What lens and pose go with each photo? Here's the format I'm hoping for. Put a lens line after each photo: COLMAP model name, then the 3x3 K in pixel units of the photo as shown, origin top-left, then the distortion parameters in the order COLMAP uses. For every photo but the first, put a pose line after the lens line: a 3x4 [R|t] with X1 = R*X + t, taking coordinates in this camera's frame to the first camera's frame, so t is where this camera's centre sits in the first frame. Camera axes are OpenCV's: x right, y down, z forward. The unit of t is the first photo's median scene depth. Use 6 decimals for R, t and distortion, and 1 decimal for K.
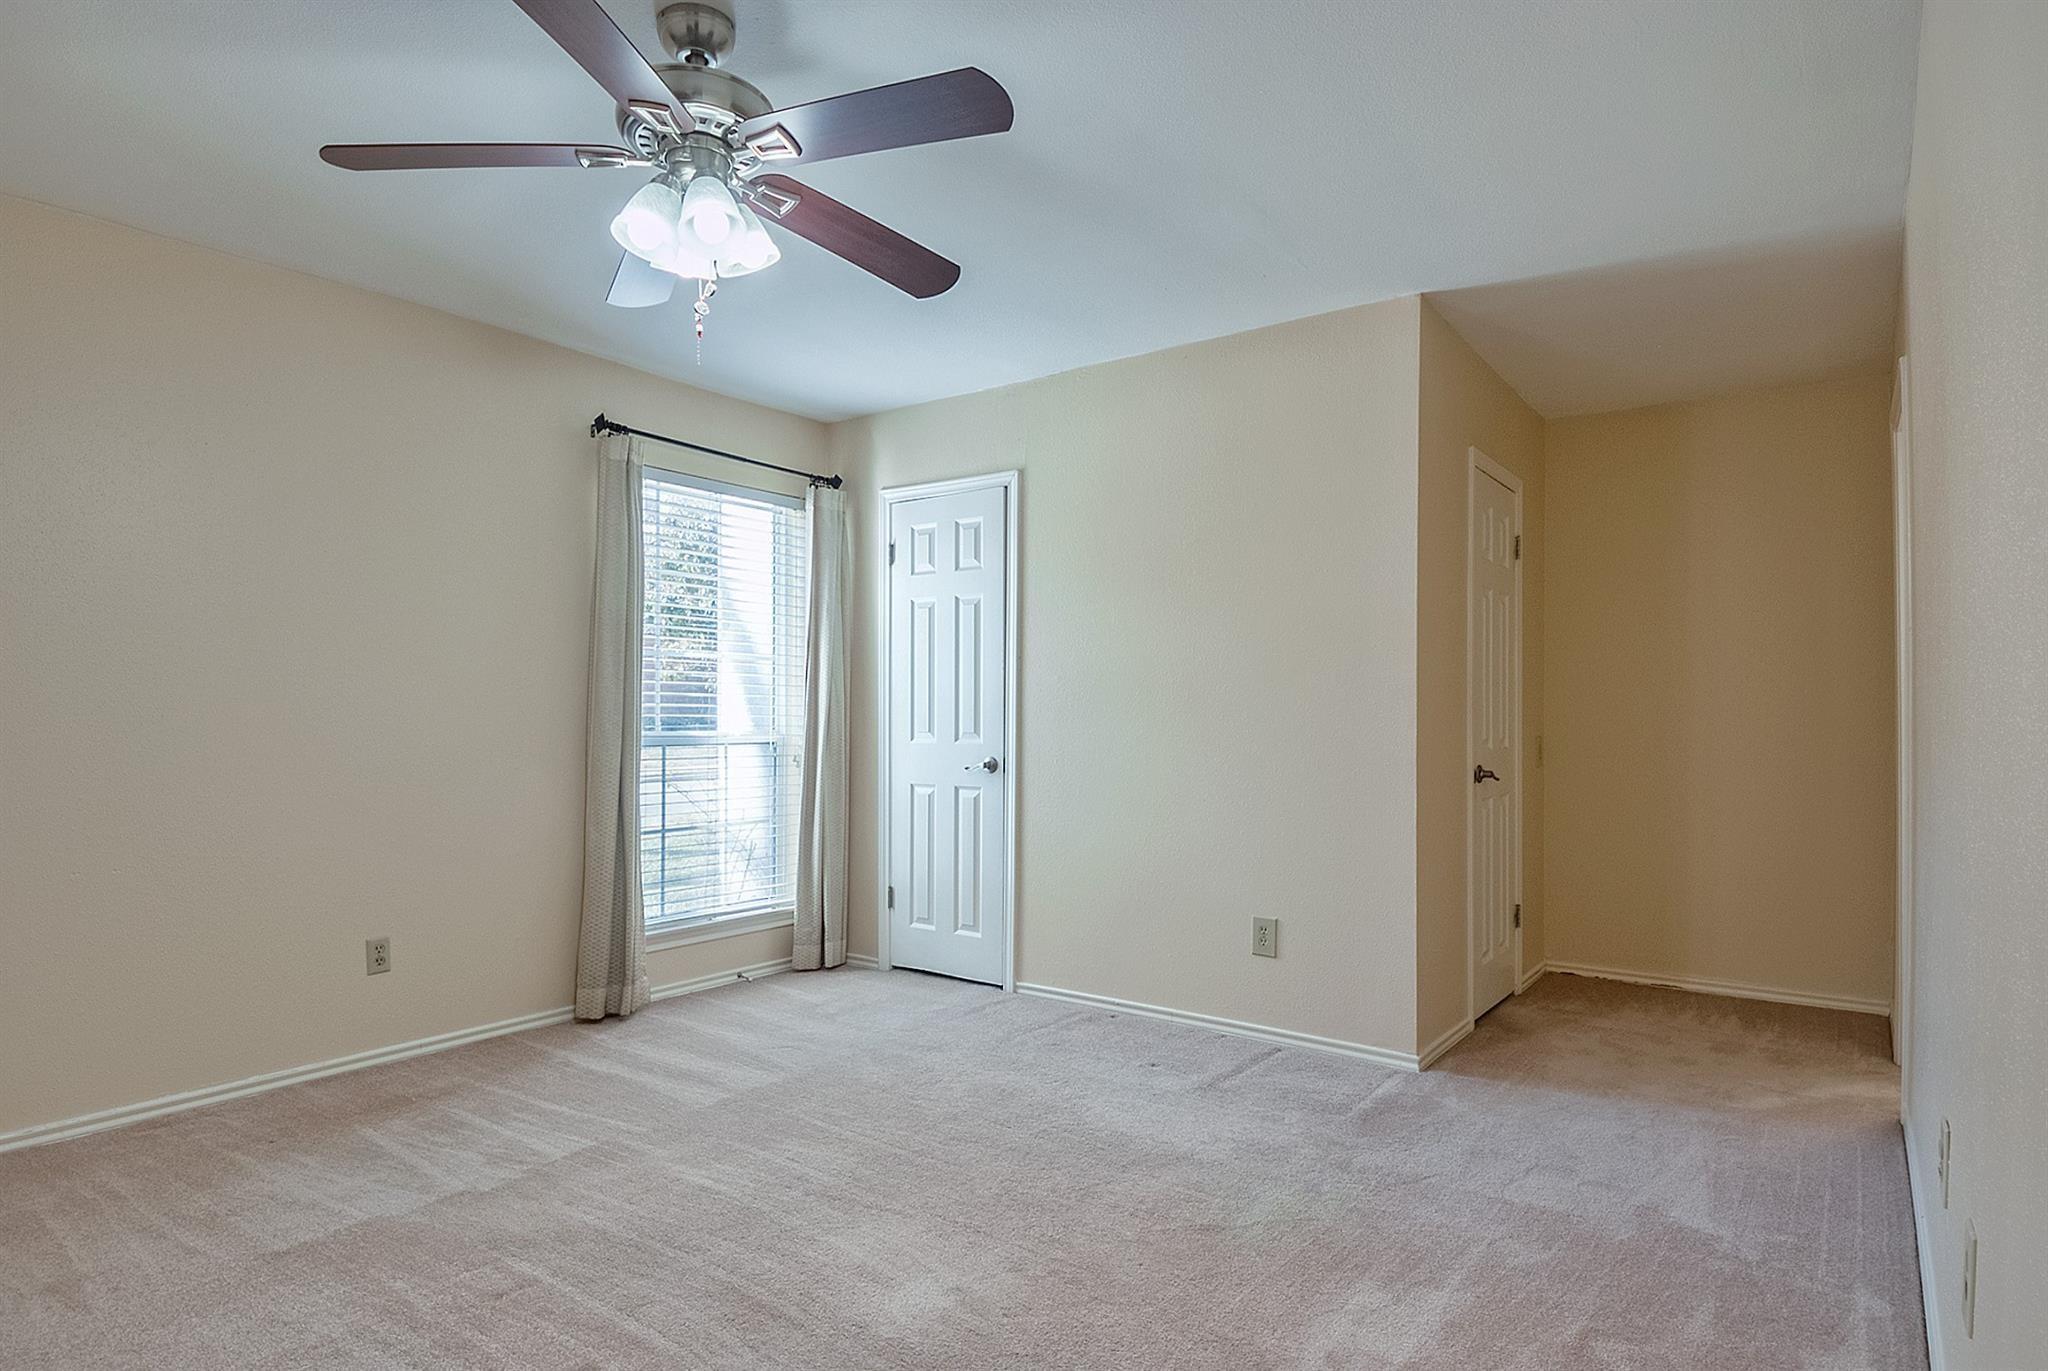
lens RADIAL K [[1121.9, 0, 1005.3], [0, 1121.9, 706.0], [0, 0, 1]] dist [0.030045, -0.036864]
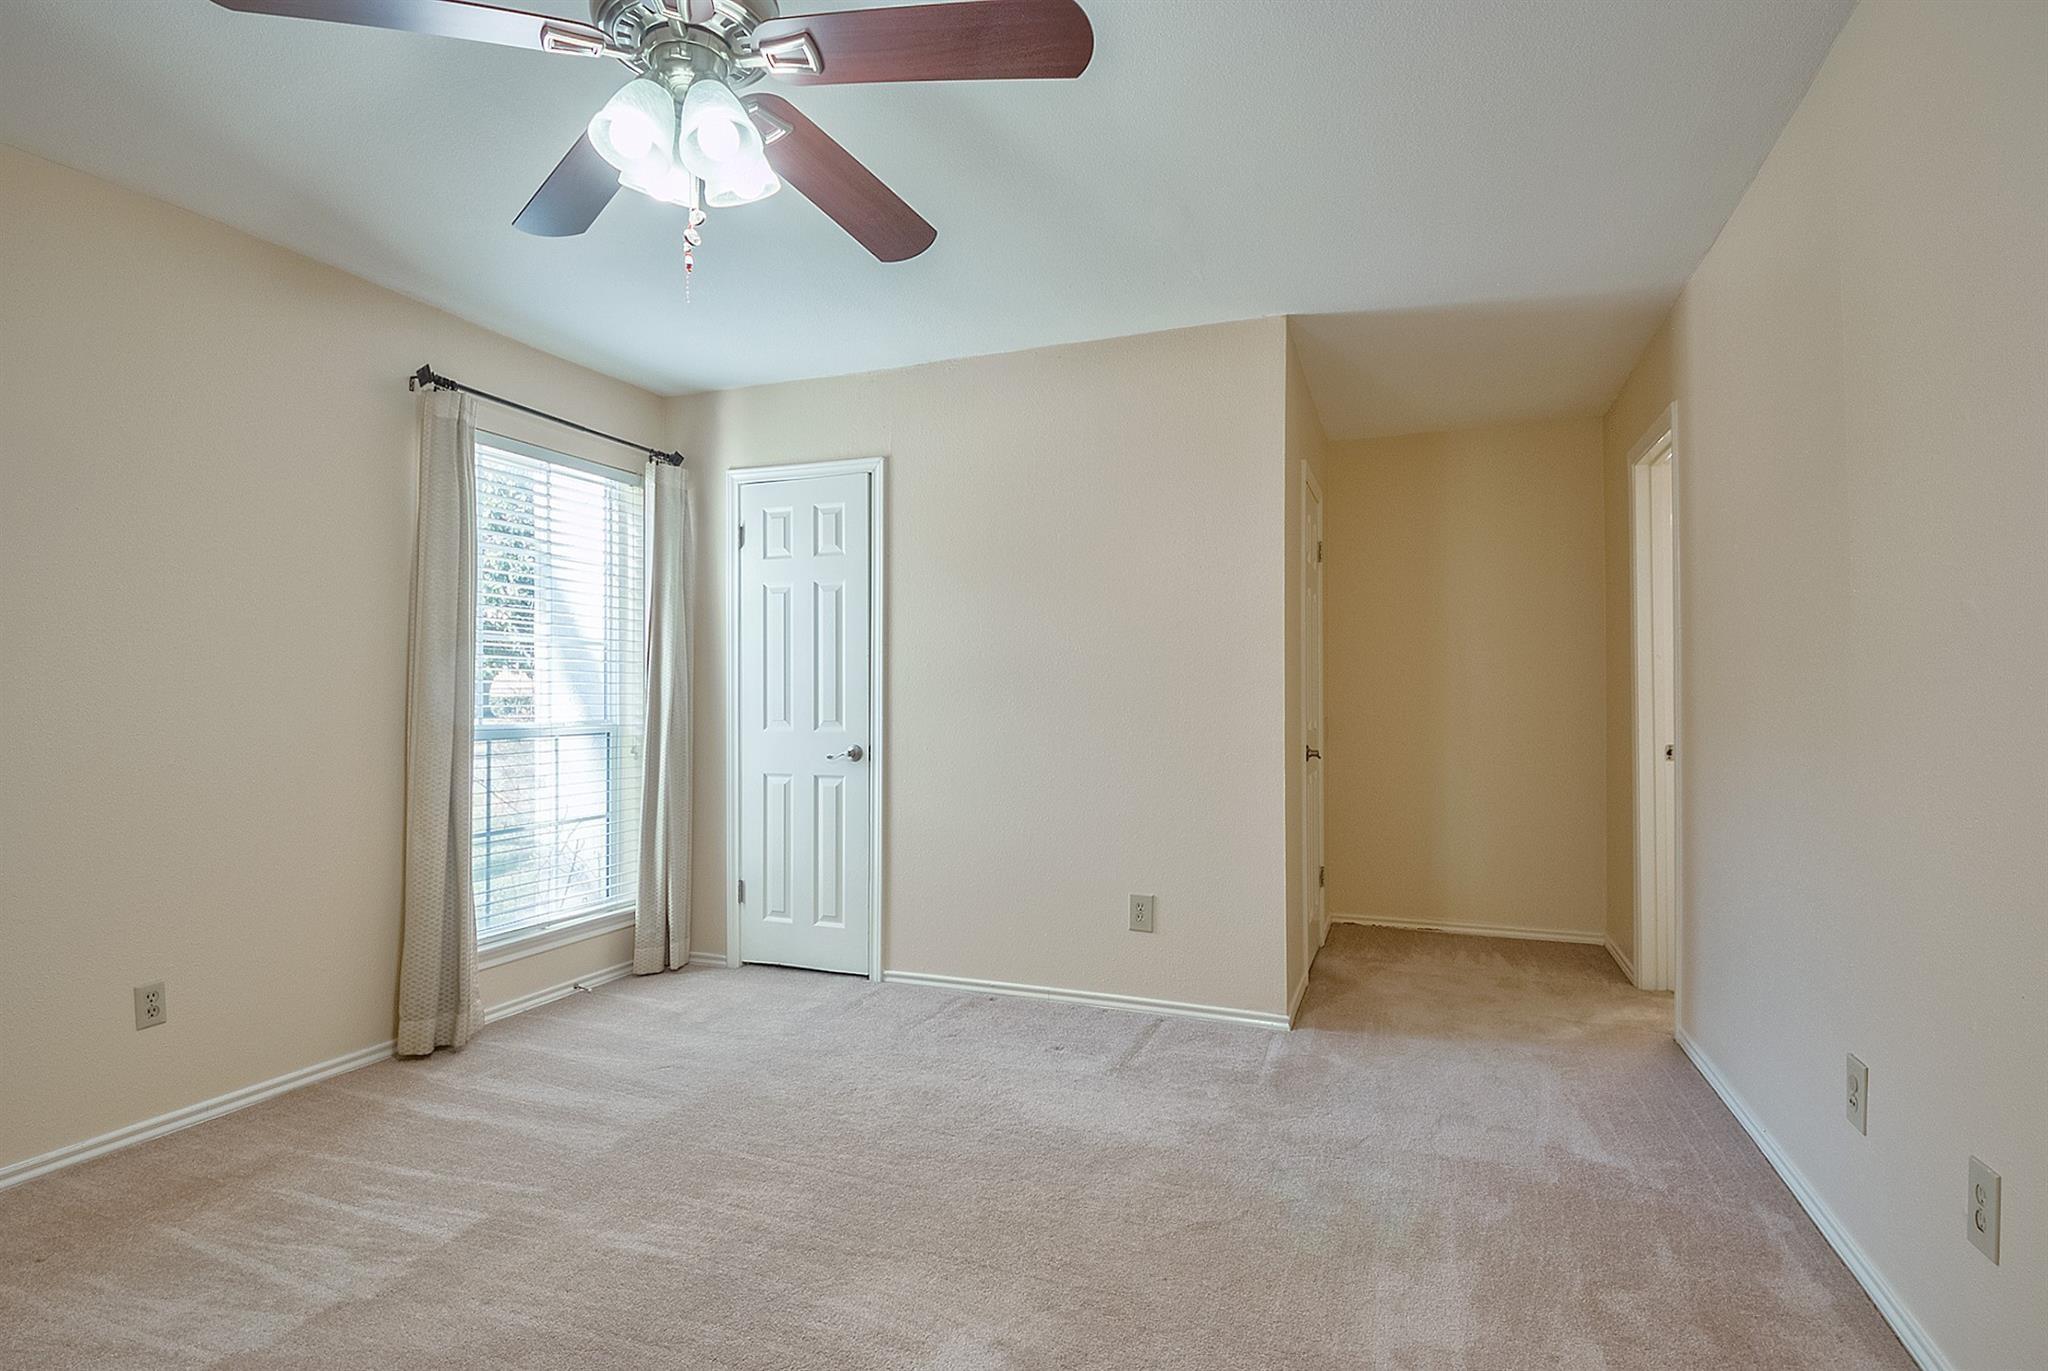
lens RADIAL K [[1025.5, 0, 1024.0], [0, 1025.5, 685.5], [0, 0, 1]] dist [0.036716, -0.040146]
pose [[0.963289, -0.002814, 0.268454, -0.144112], [0.002987, 0.999996, -0.000234, -0.008452], [-0.268452, 0.001028, 0.963293, 0.110512]]
